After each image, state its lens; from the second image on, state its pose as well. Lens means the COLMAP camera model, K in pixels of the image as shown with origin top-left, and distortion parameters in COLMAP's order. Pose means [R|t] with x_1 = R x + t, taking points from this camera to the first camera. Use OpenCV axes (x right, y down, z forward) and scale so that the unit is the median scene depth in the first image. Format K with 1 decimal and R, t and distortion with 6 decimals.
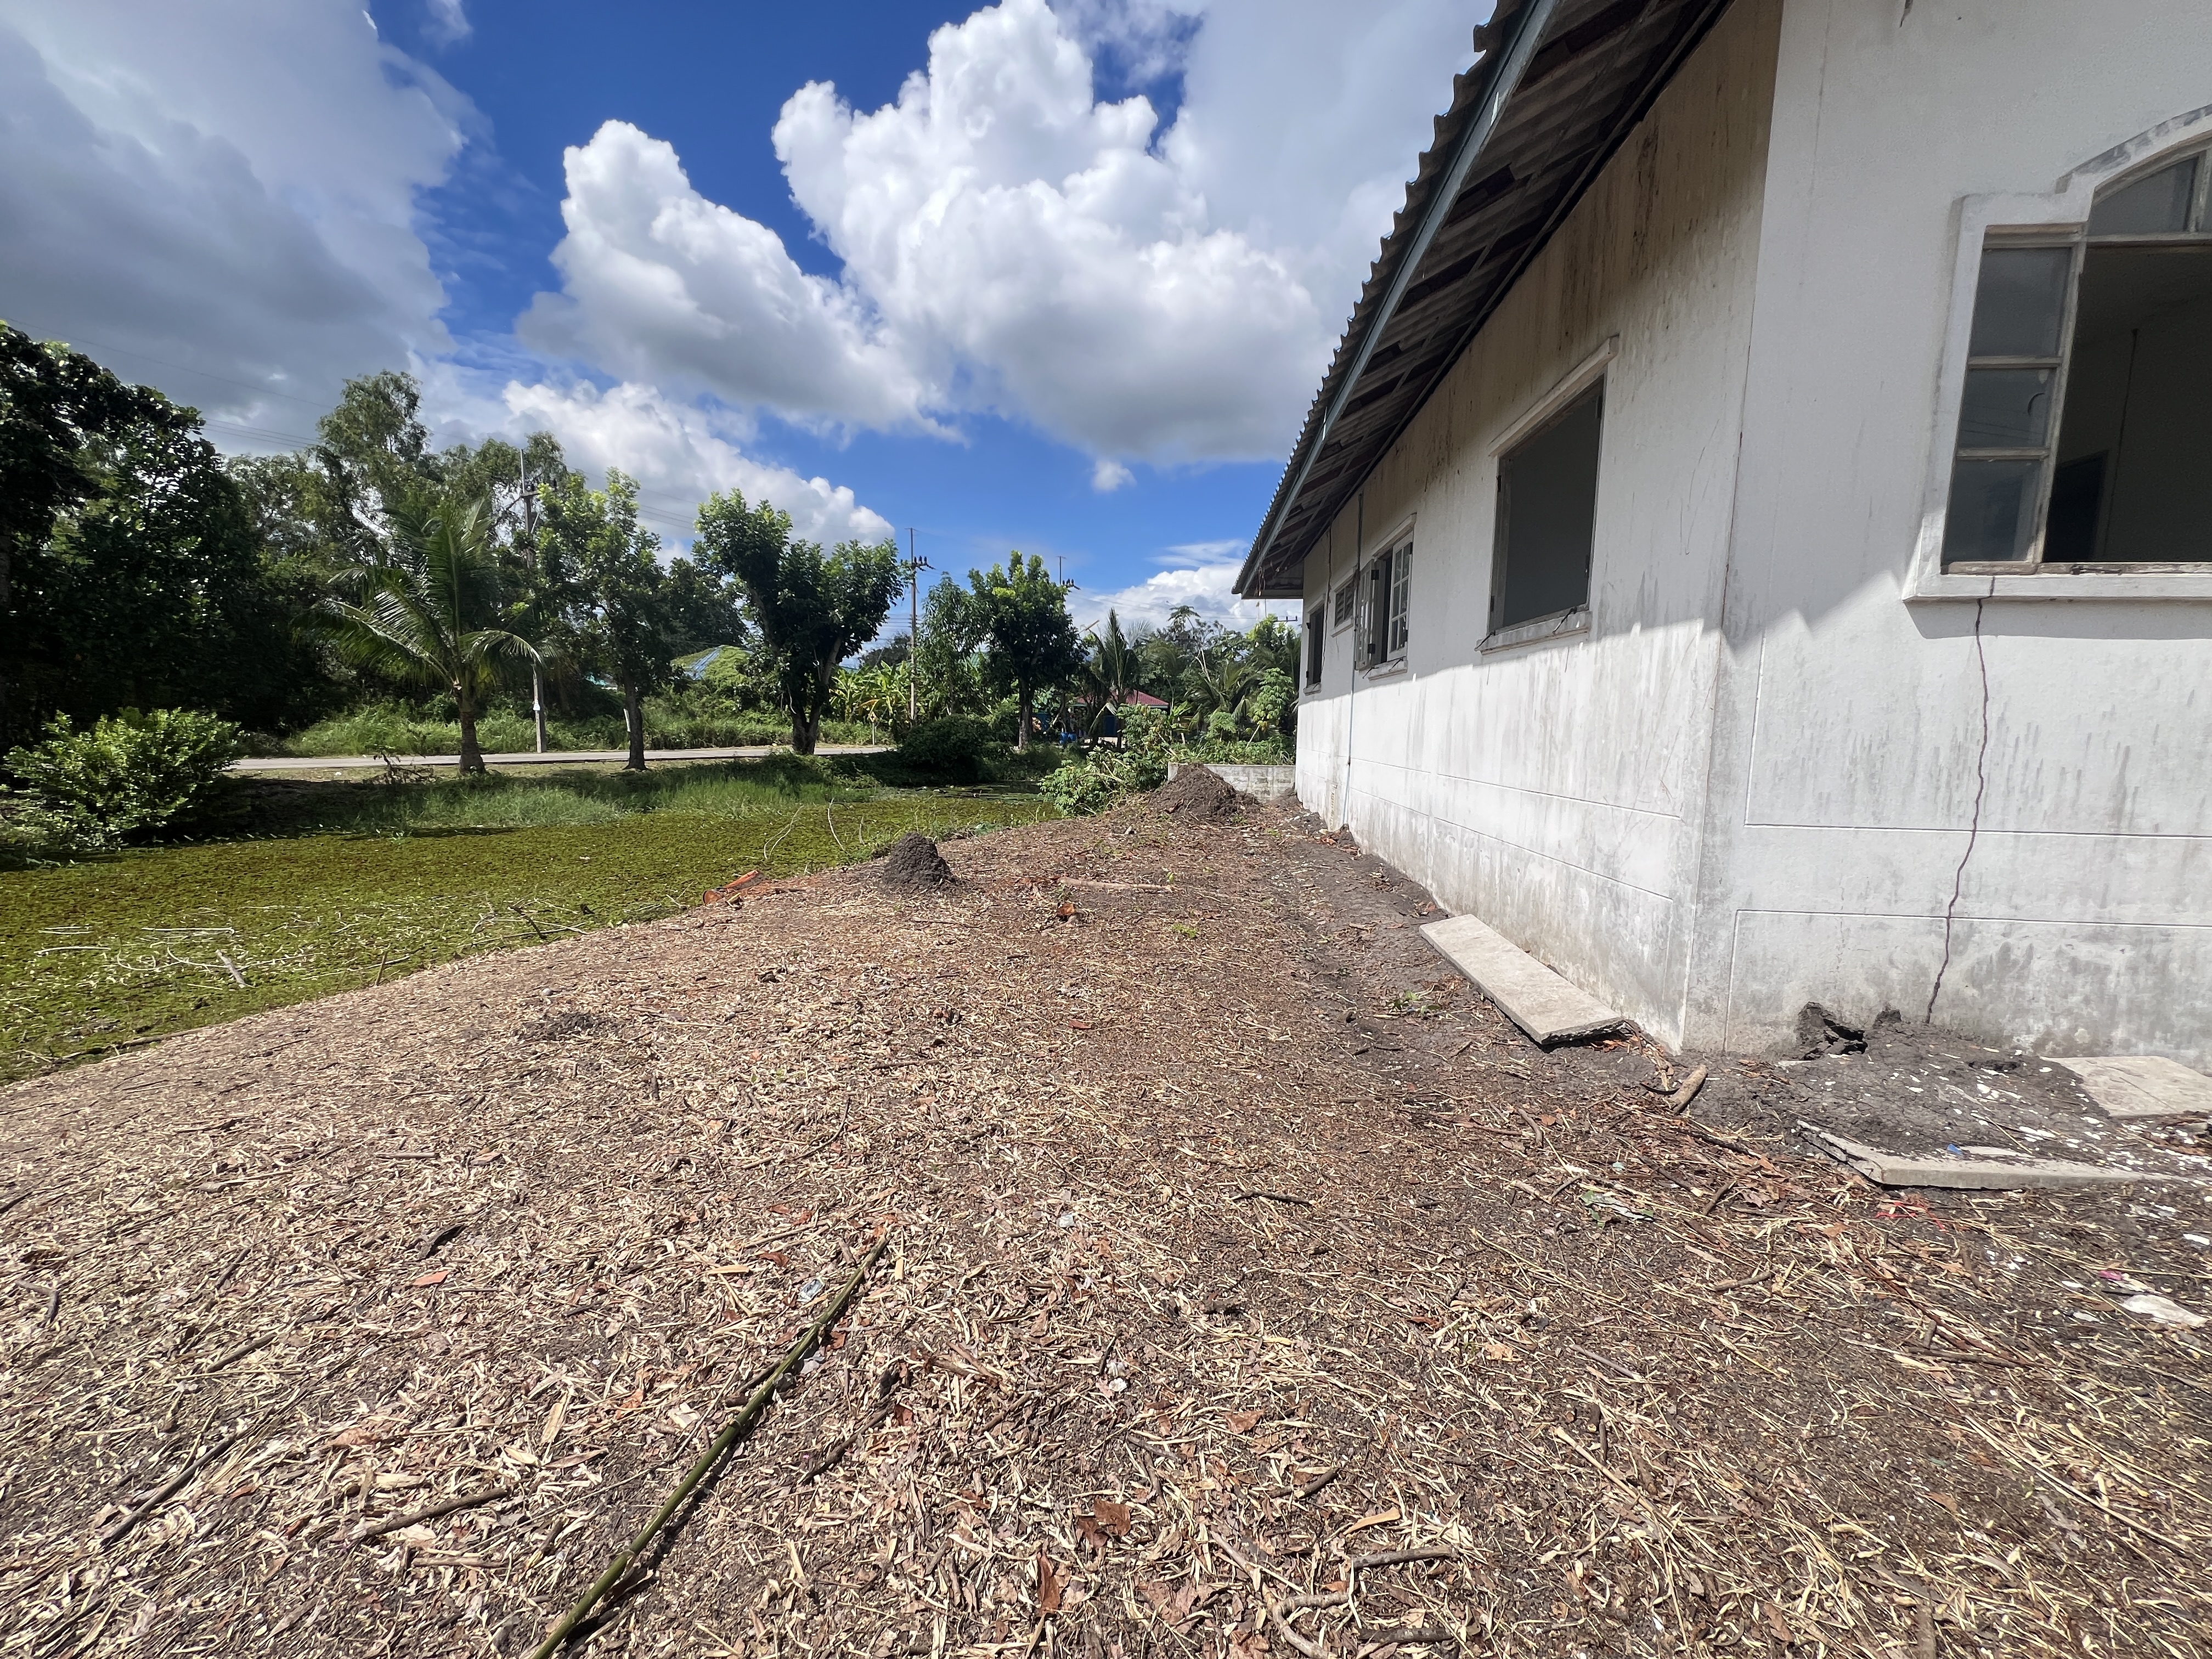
lens RADIAL K [[872.4, 0, 1112.1], [0, 872.4, 823.2], [0, 0, 1]] dist [-0.002879, 0.000637]
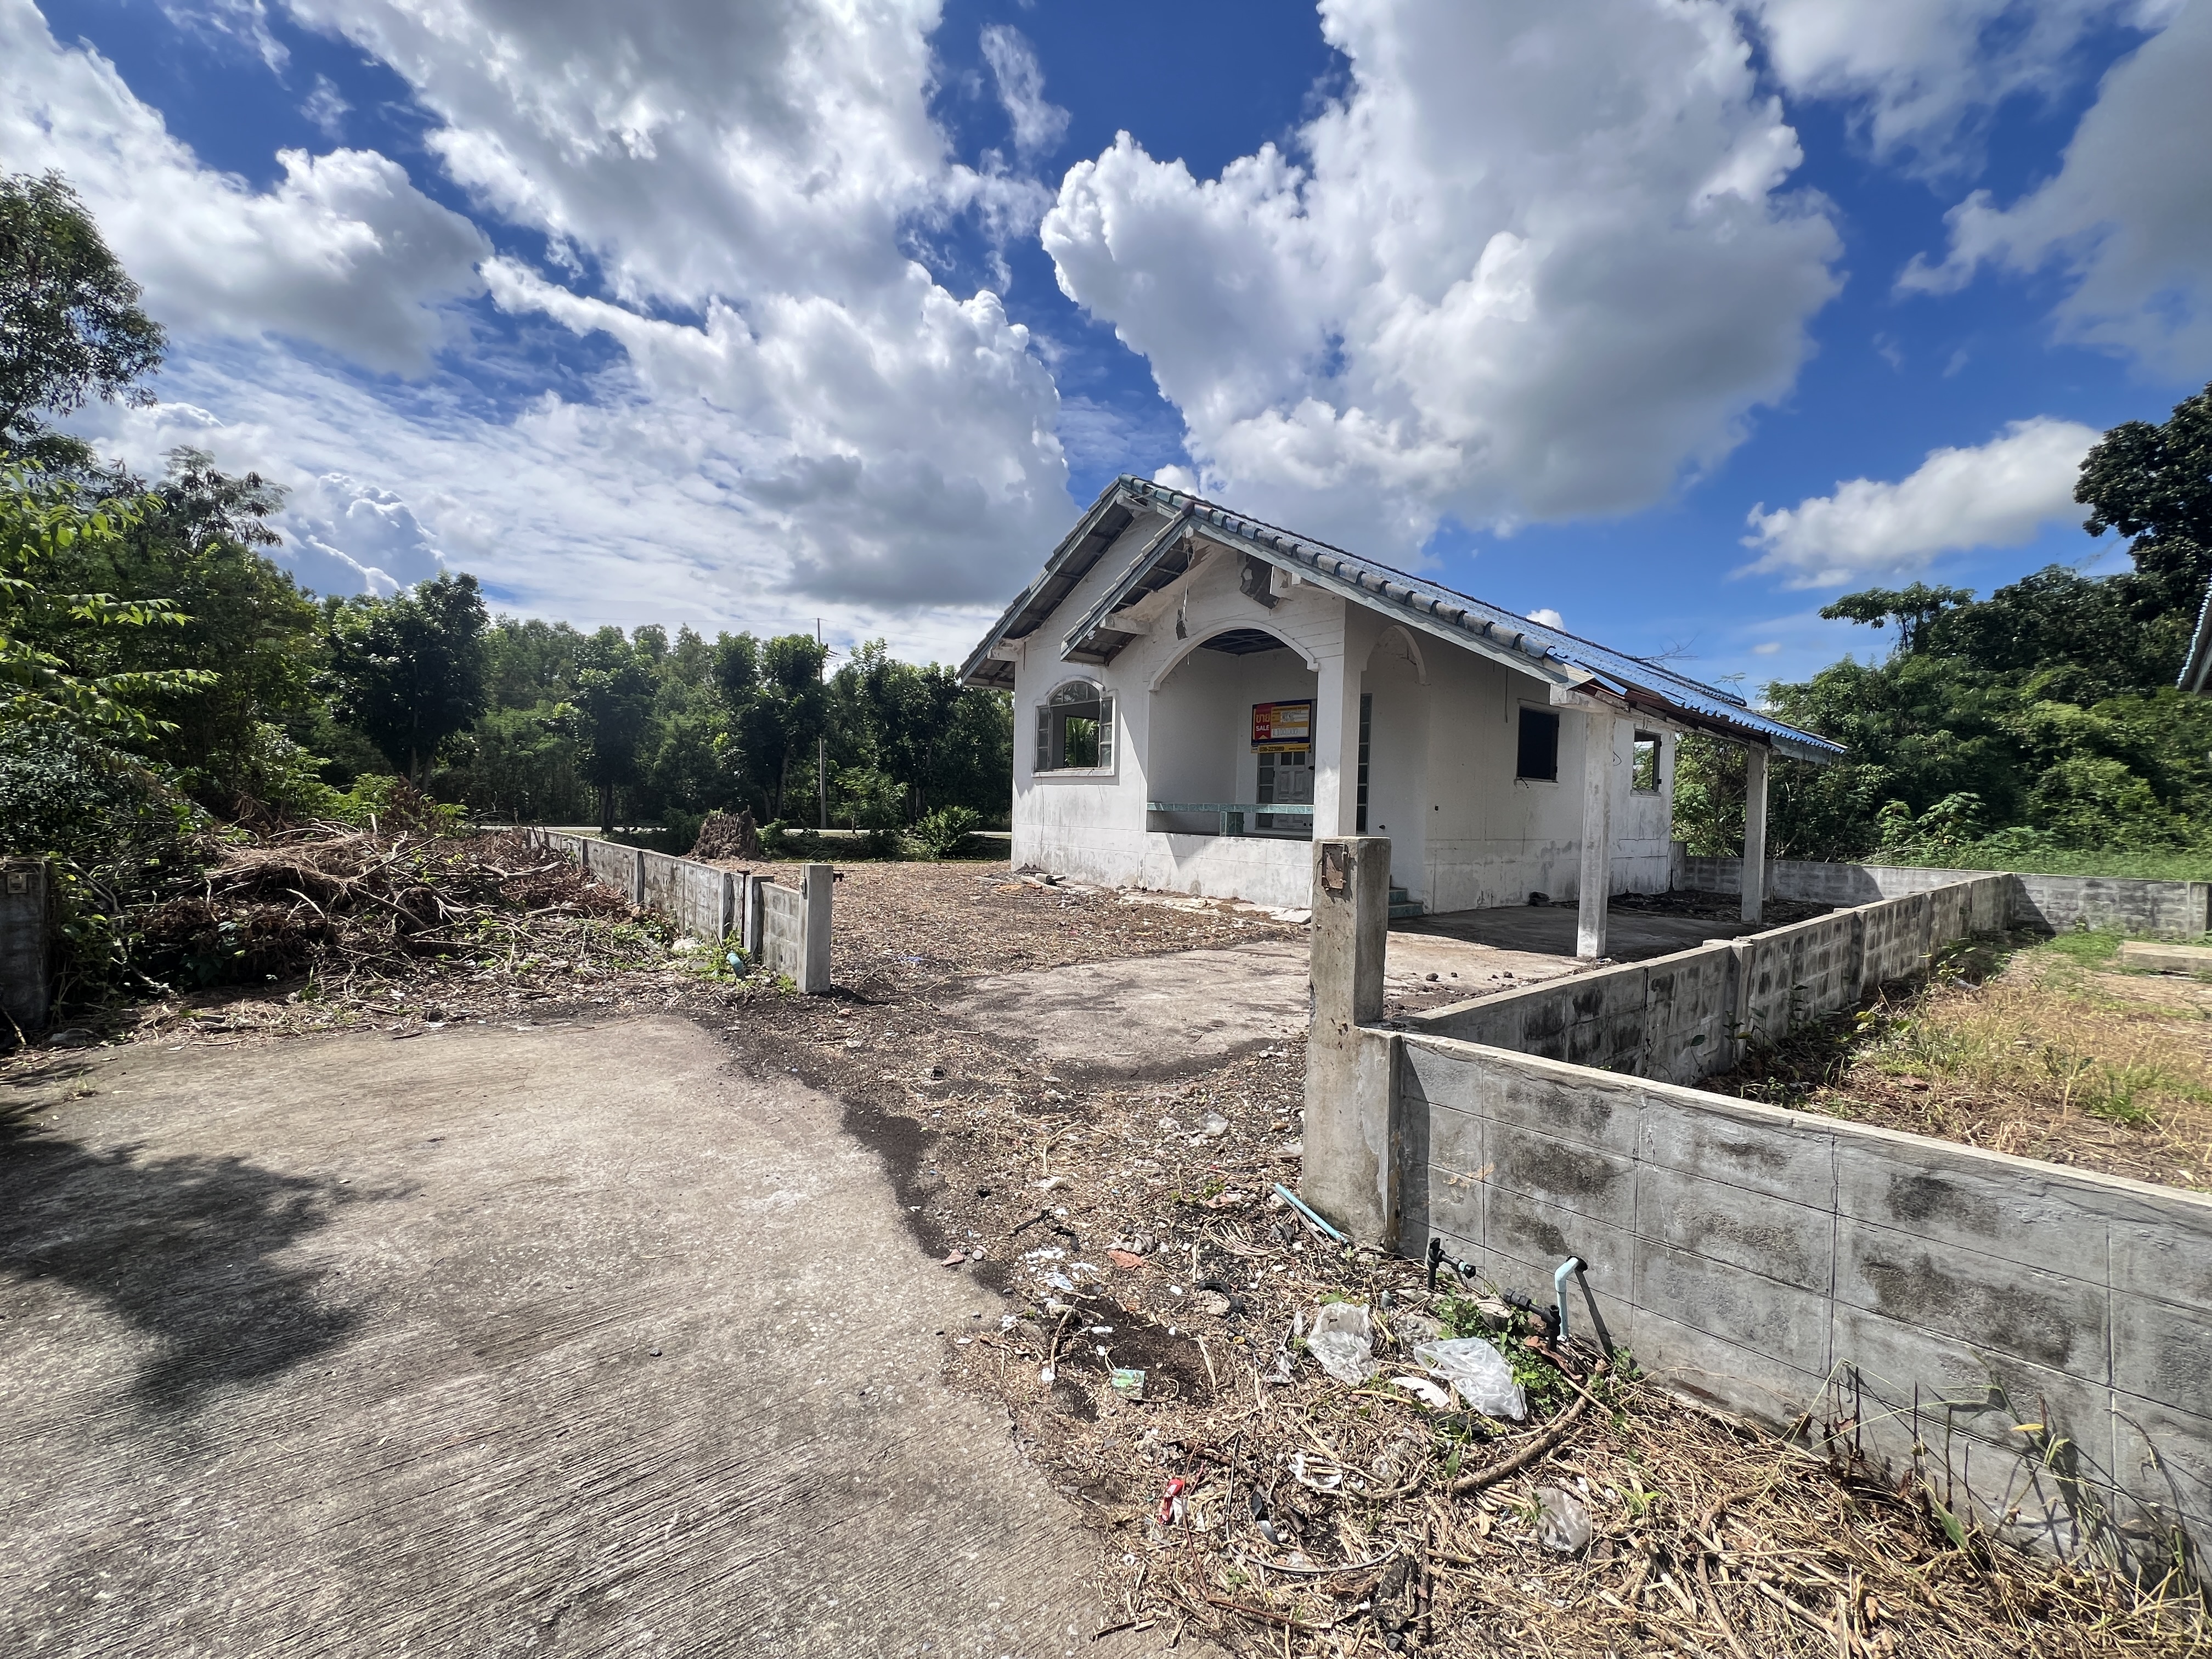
lens RADIAL K [[881.0, 0, 1110.2], [0, 881.0, 840.5], [0, 0, 1]] dist [0.012206, -0.000598]
pose [[0.702326, 0.025209, -0.711409, 0.789899], [-0.094954, 0.993760, -0.058527, 0.057018], [0.705494, 0.108656, 0.700337, -0.351319]]
